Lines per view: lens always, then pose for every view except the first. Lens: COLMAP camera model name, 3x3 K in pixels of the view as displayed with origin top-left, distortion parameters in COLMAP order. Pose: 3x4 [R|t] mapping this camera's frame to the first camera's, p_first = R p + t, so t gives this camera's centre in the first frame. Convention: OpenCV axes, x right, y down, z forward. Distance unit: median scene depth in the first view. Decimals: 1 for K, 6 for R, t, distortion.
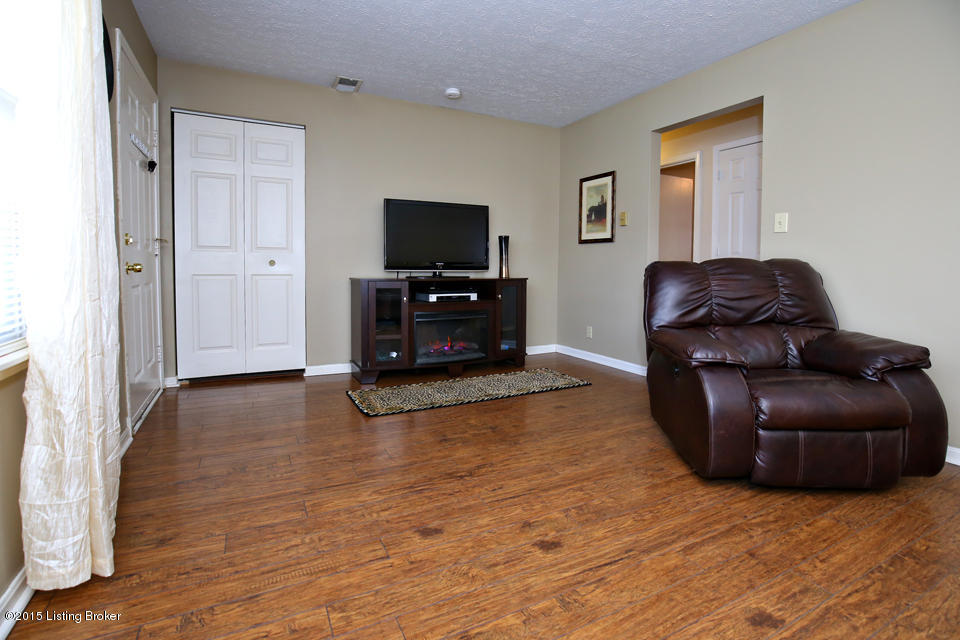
lens RADIAL K [[464.4, 0, 480.6], [0, 464.4, 319.9], [0, 0, 1]] dist [-0.000577, 0.000076]
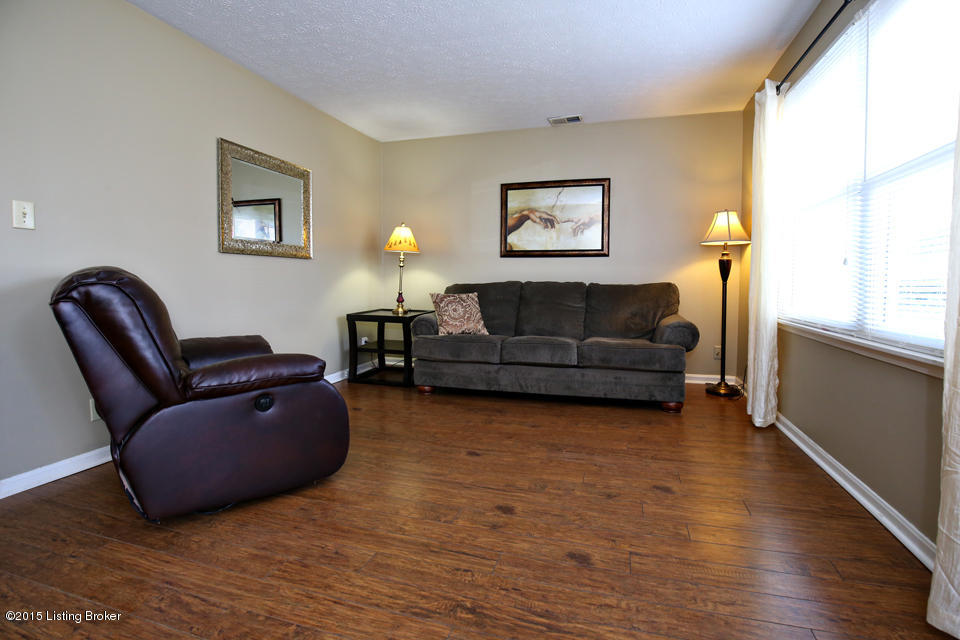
lens RADIAL K [[464.4, 0, 479.9], [0, 464.4, 315.5], [0, 0, 1]] dist [-0.000577, 0.000076]
pose [[-0.724219, -0.063210, 0.686667, -0.573944], [0.067389, 0.984536, 0.161704, -0.216067], [-0.686270, 0.163383, -0.708759, 1.679056]]
